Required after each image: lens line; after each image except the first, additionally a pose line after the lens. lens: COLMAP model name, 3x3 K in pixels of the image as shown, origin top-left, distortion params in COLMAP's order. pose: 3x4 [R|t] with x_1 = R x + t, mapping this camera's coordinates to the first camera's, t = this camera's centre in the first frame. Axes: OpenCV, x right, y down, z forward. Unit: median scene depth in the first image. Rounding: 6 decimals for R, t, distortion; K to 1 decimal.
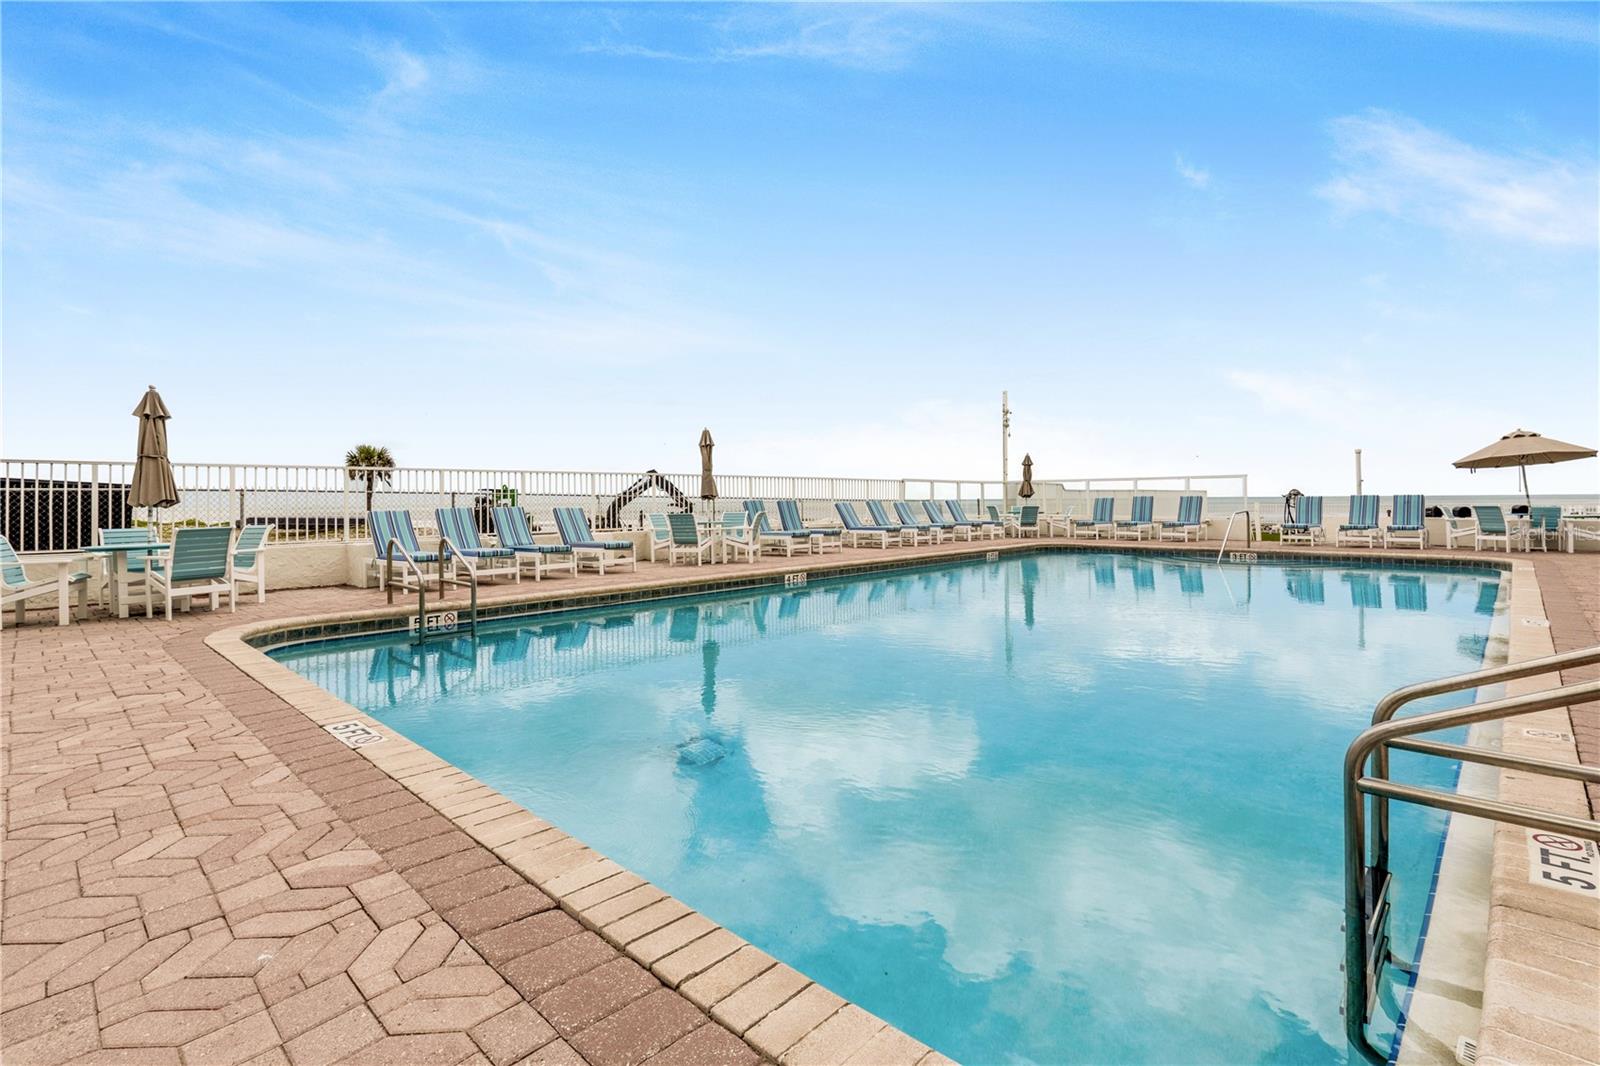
lens RADIAL K [[747.0, 0, 801.9], [0, 747.0, 495.0], [0, 0, 1]] dist [-0.001604, -0.001168]
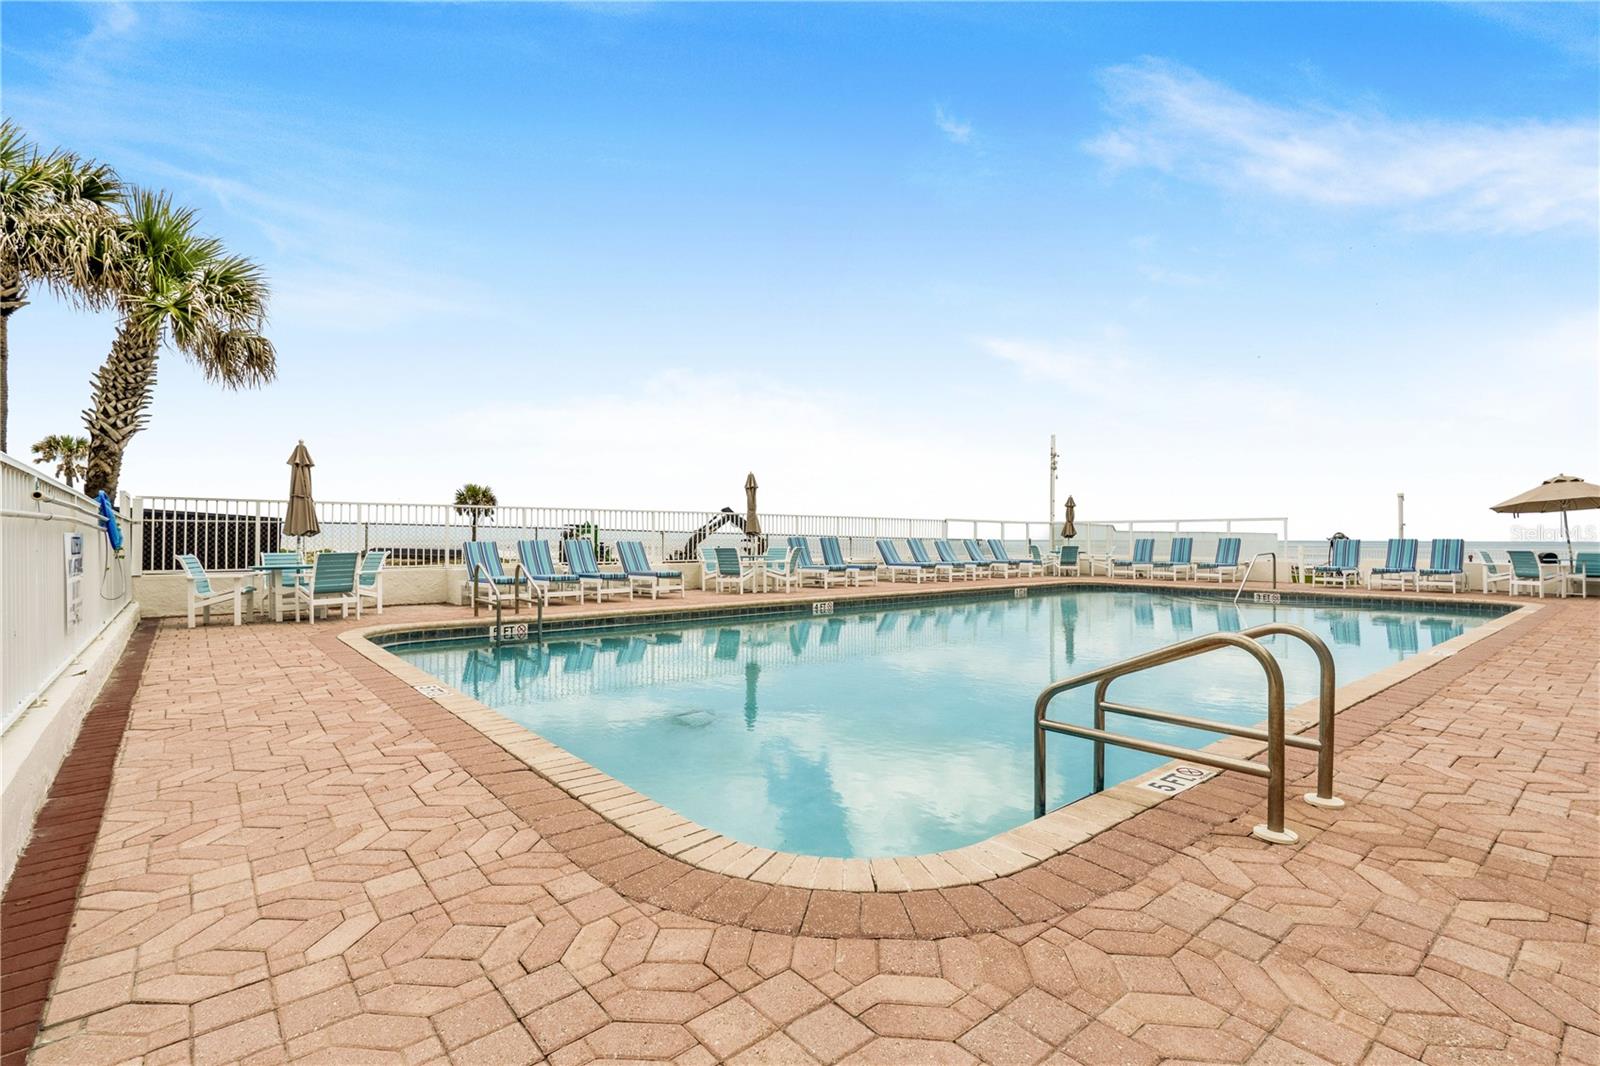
lens RADIAL K [[733.2, 0, 800.0], [0, 733.2, 533.0], [0, 0, 1]] dist [-0.001798, -0.000183]
pose [[0.993686, 0.010722, -0.111687, 0.070637], [-0.010771, 0.999942, 0.000166, 0.000865], [0.111683, 0.001038, 0.993743, -0.089704]]
